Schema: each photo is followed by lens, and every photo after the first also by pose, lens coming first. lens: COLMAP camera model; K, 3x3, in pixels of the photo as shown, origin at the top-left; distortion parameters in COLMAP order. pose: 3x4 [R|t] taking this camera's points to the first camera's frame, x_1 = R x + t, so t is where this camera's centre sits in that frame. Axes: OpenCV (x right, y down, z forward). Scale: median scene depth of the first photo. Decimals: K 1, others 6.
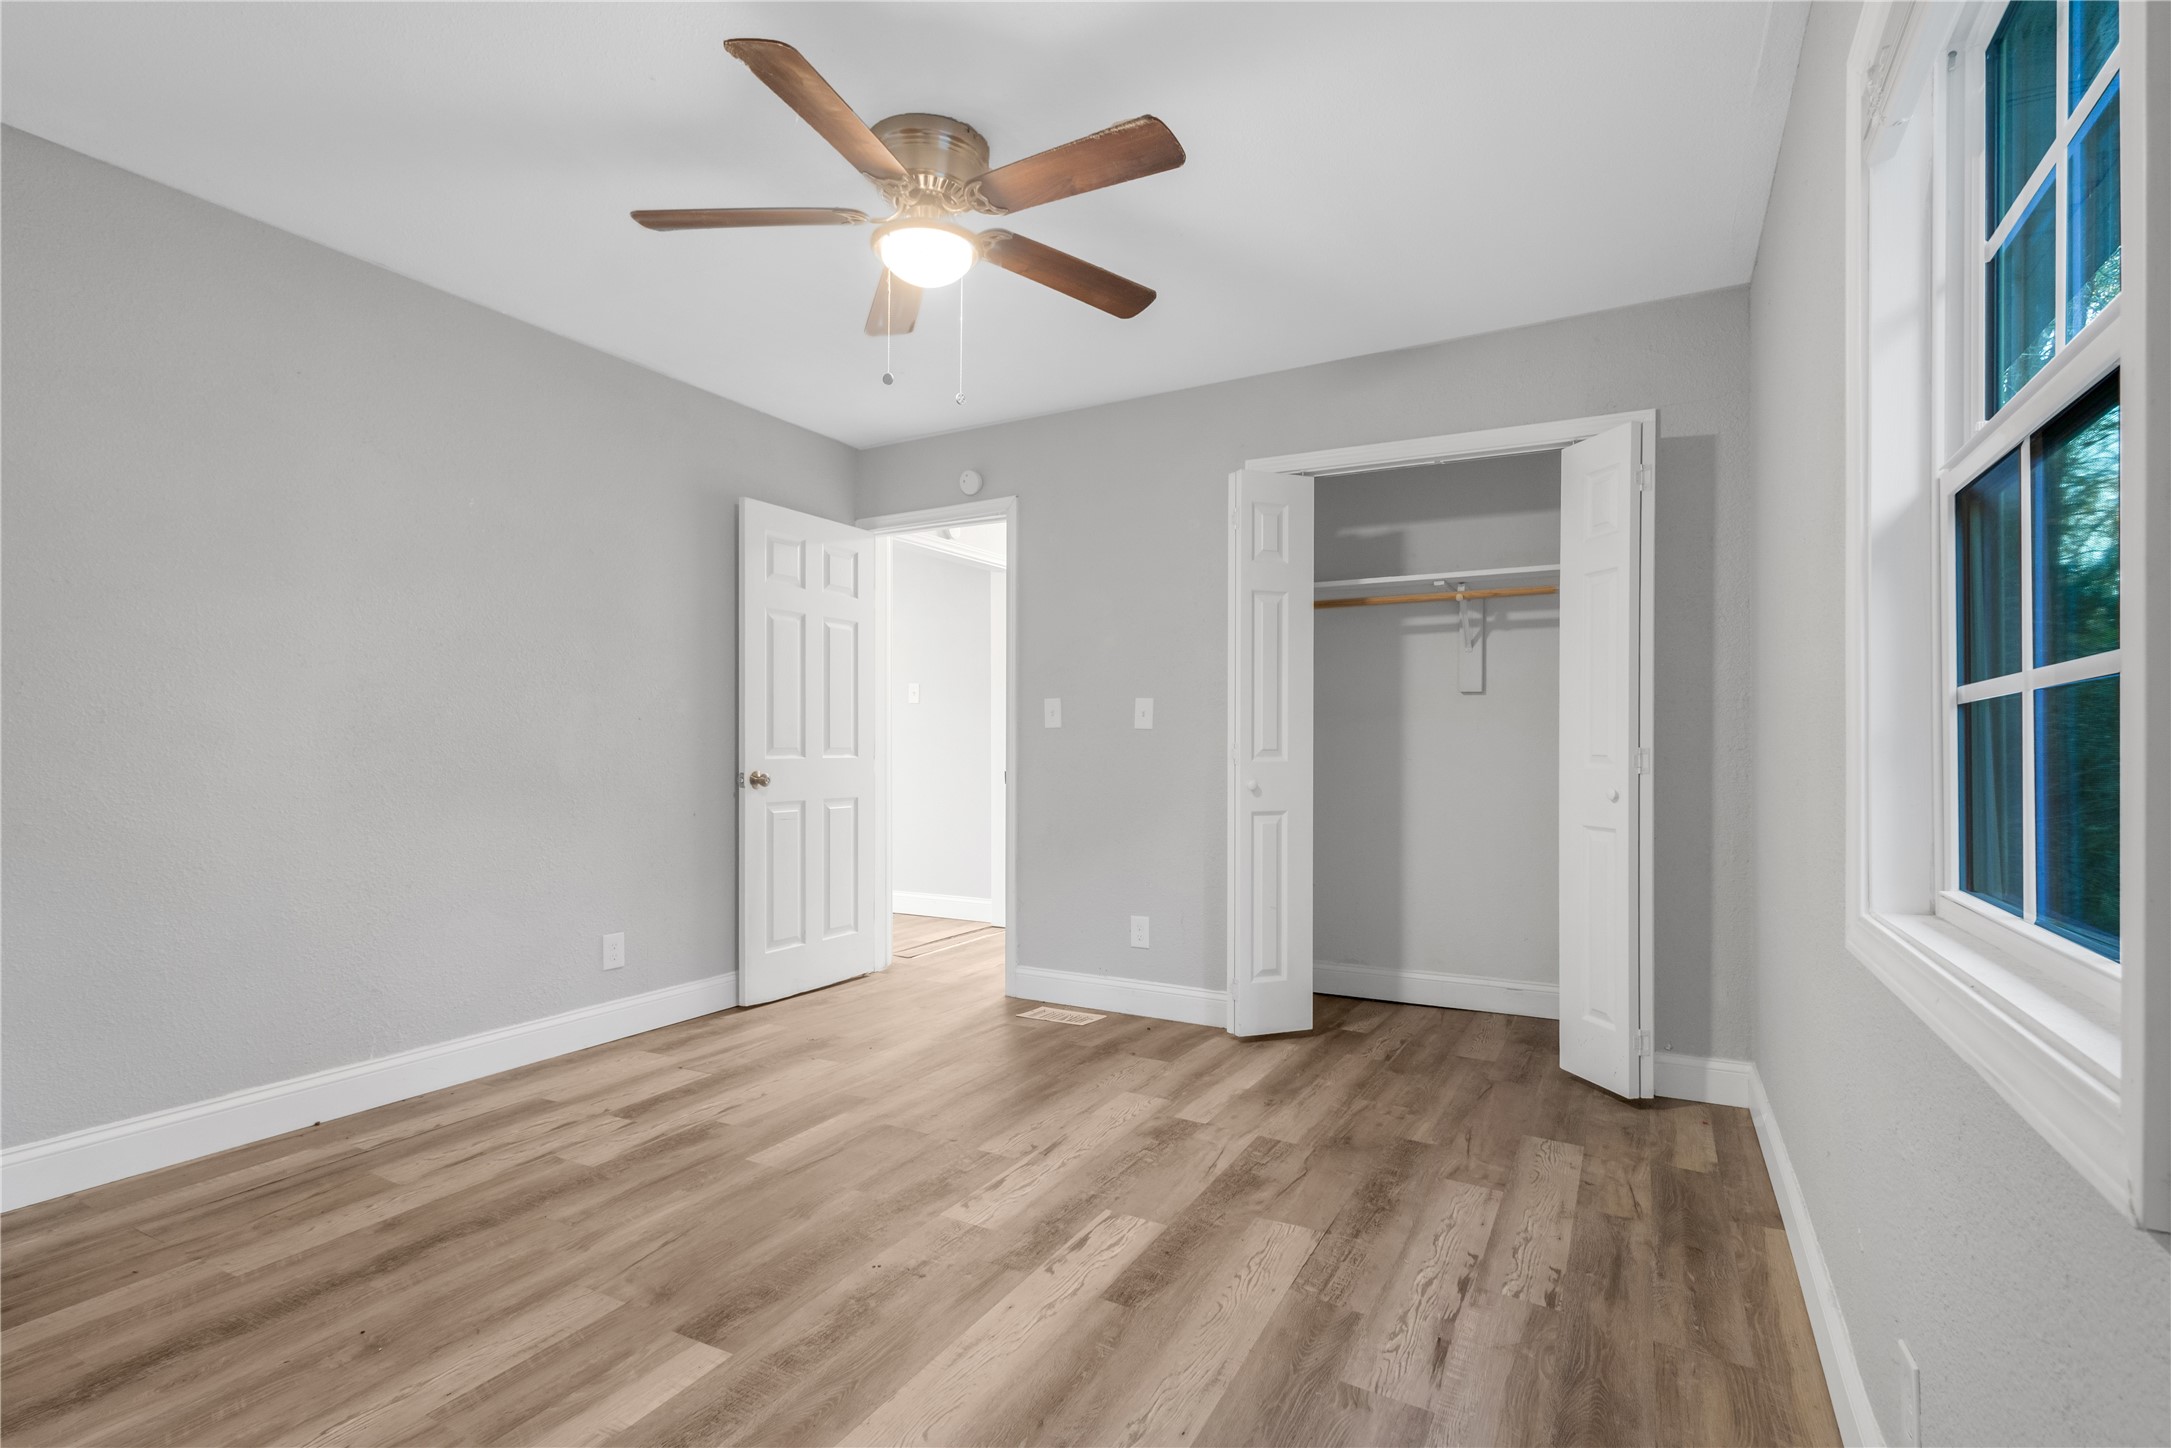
lens RADIAL K [[1026.0, 0, 1101.2], [0, 1026.0, 753.8], [0, 0, 1]] dist [0.016722, -0.000246]
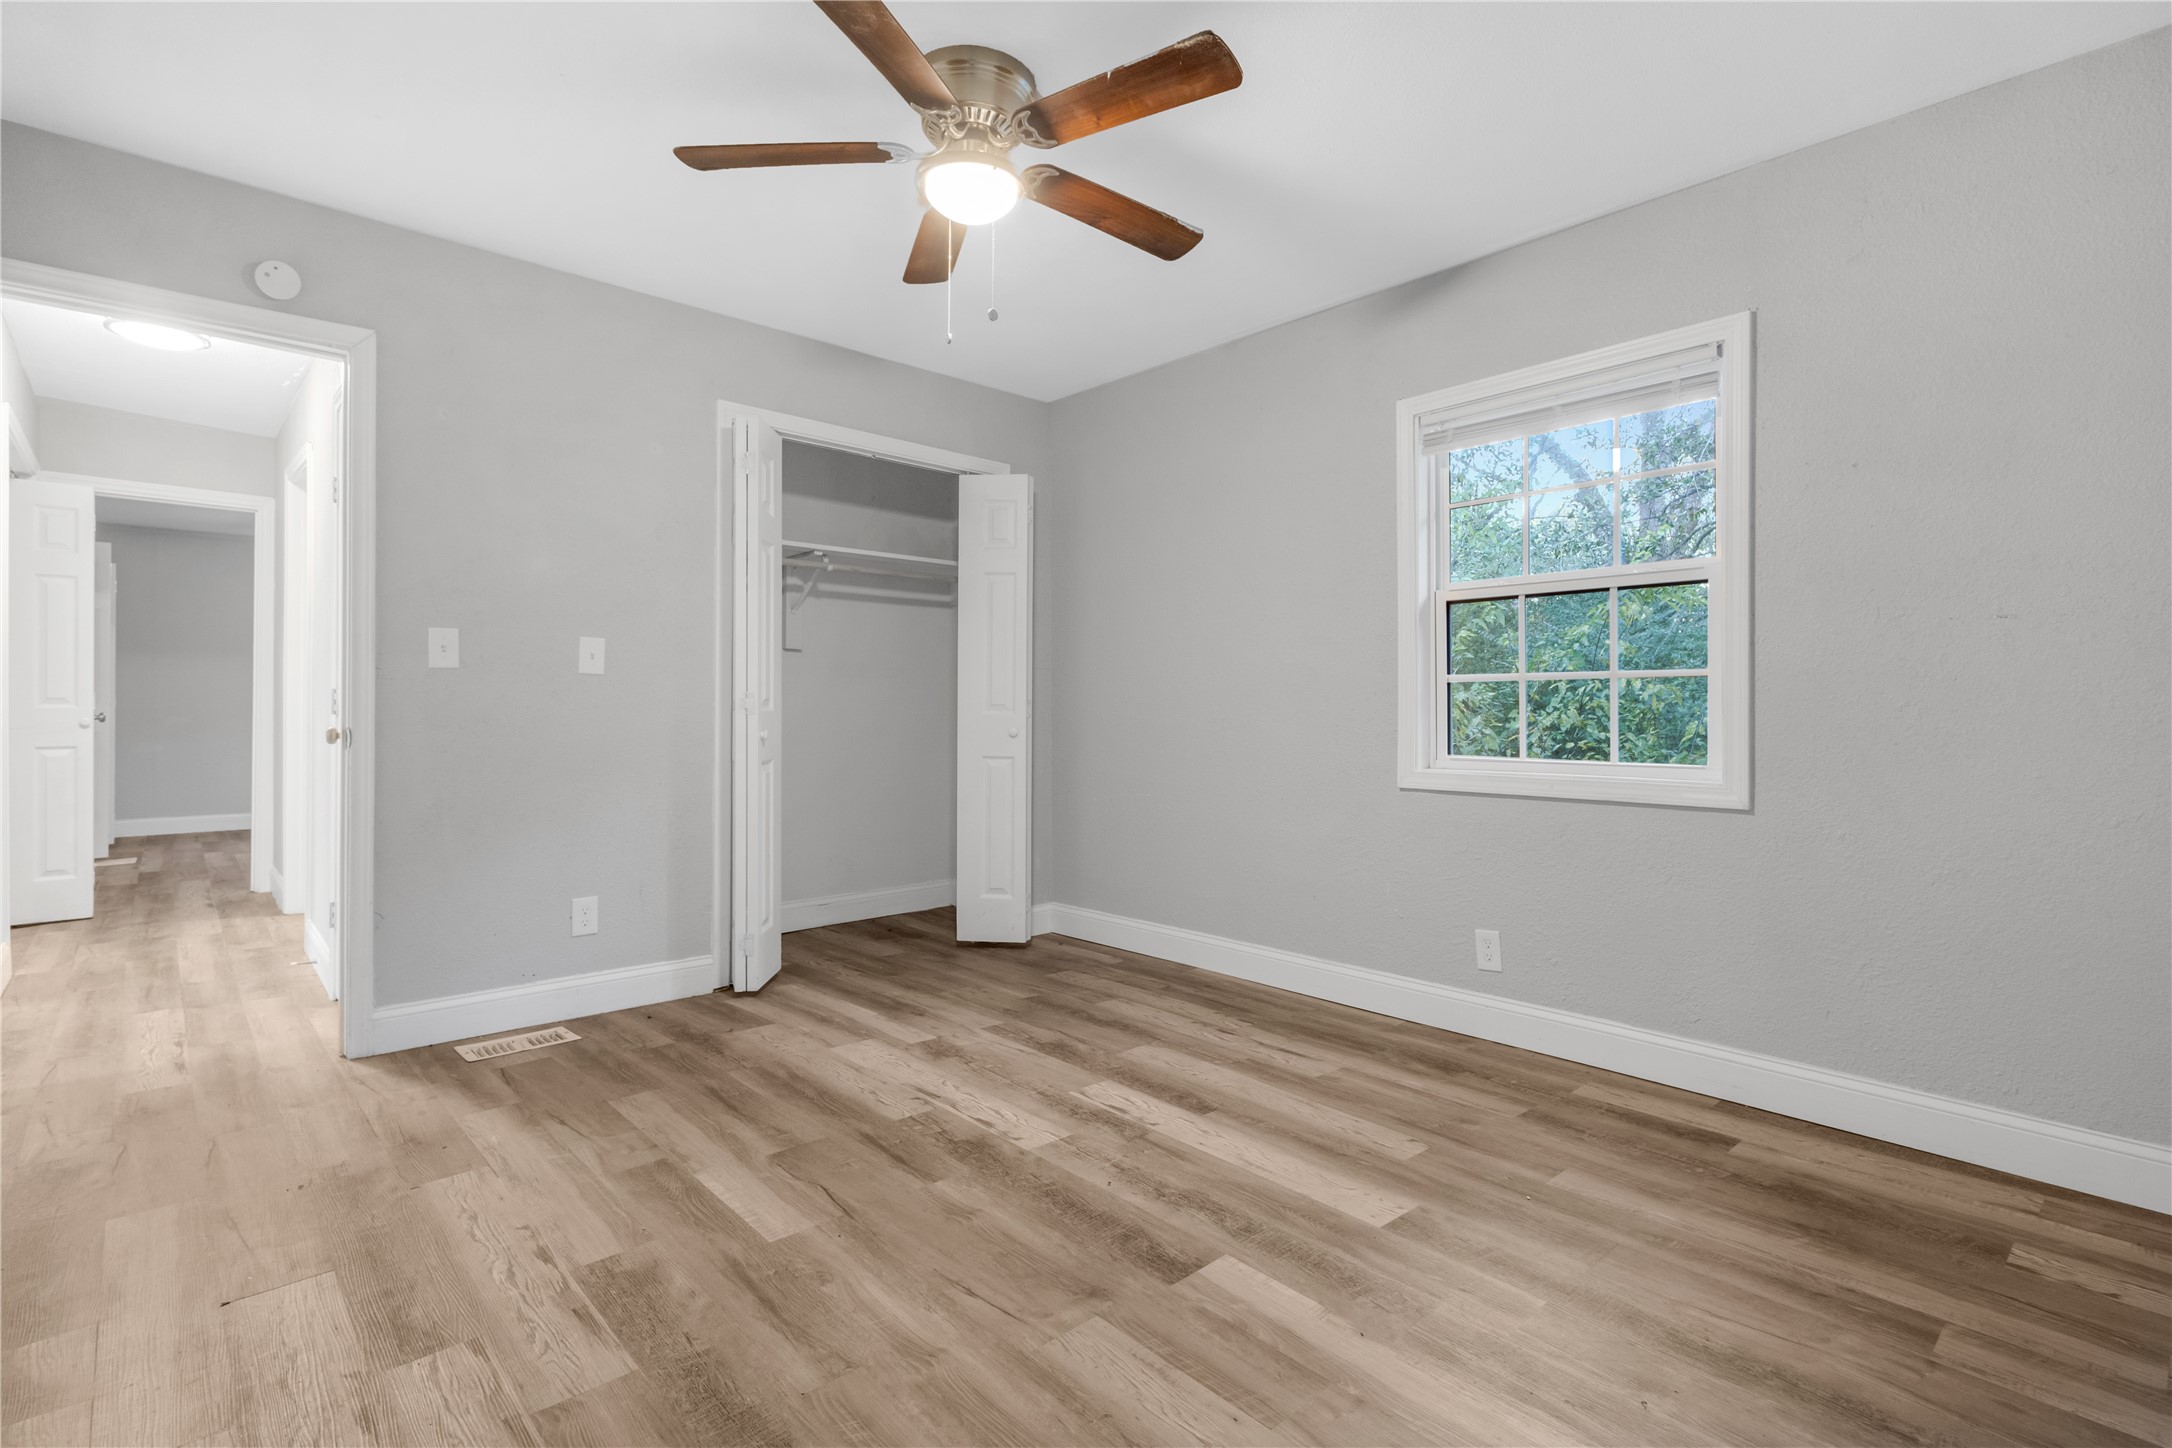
lens RADIAL K [[1021.5, 0, 1081.6], [0, 1021.5, 704.0], [0, 0, 1]] dist [0.005714, 0.000155]
pose [[0.330453, 0.002176, 0.943820, -0.999004], [0.001122, 0.999996, -0.002698, 0.005233], [-0.943822, 0.001950, 0.330449, 0.554765]]
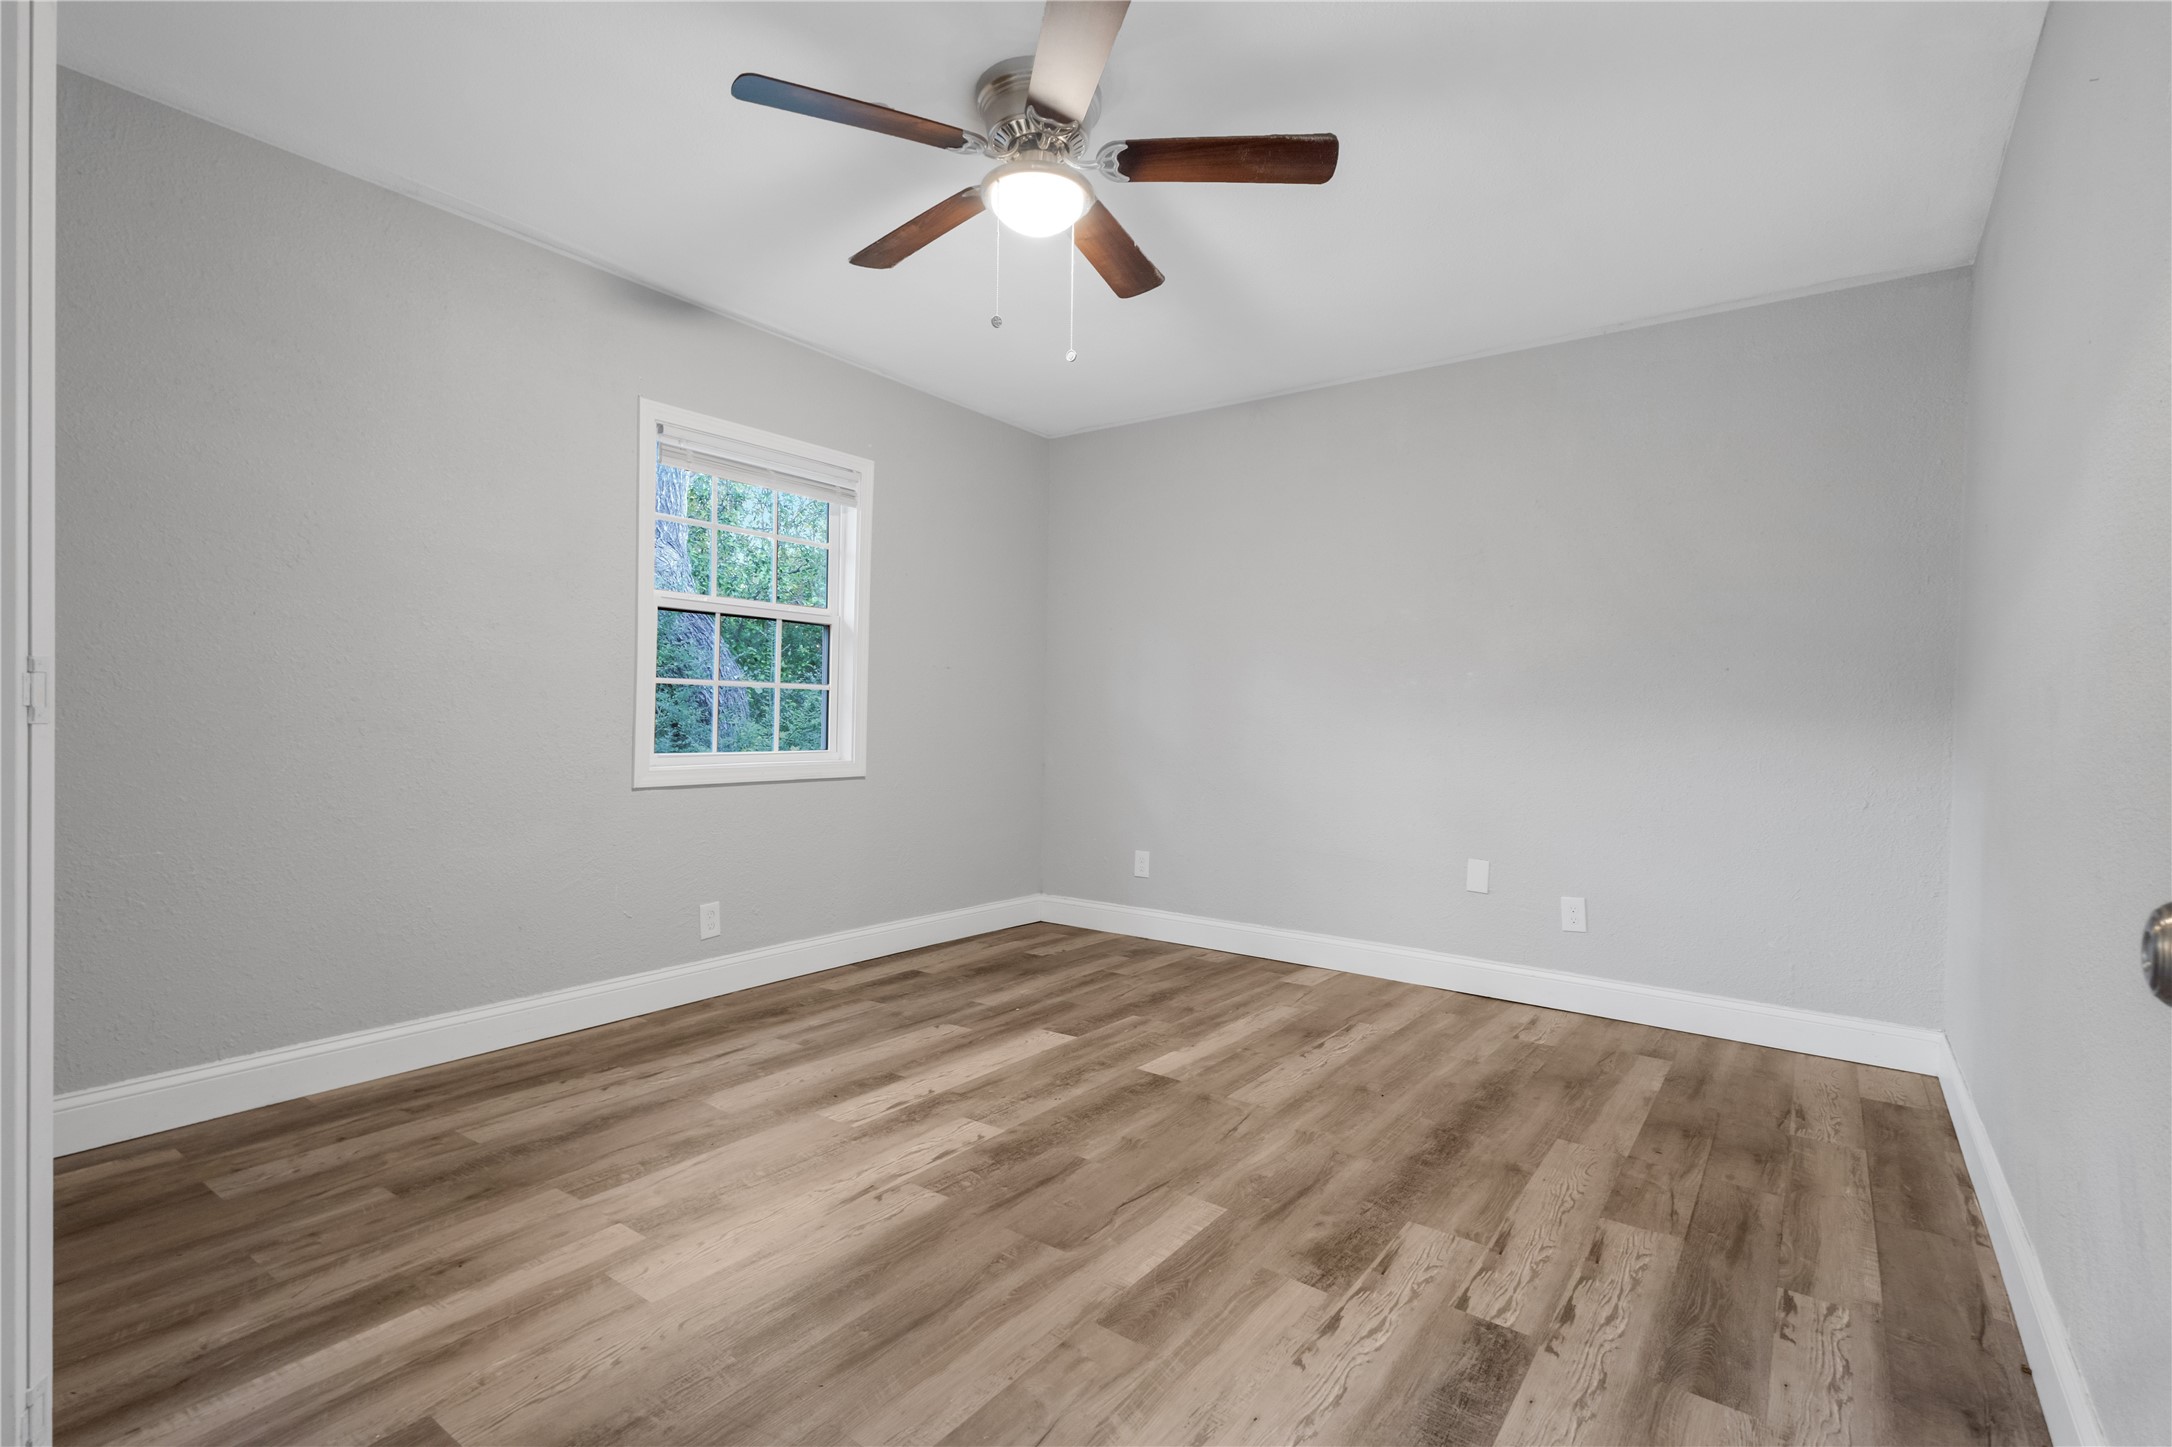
lens RADIAL K [[1002.1, 0, 1086.0], [0, 1002.1, 723.5], [0, 0, 1]] dist [0.007694, 0.000310]
pose [[-0.989883, -0.023786, 0.139879, -0.345651], [-0.022316, 0.999678, 0.012071, -0.000897], [-0.140121, 0.008827, -0.990095, 1.853097]]
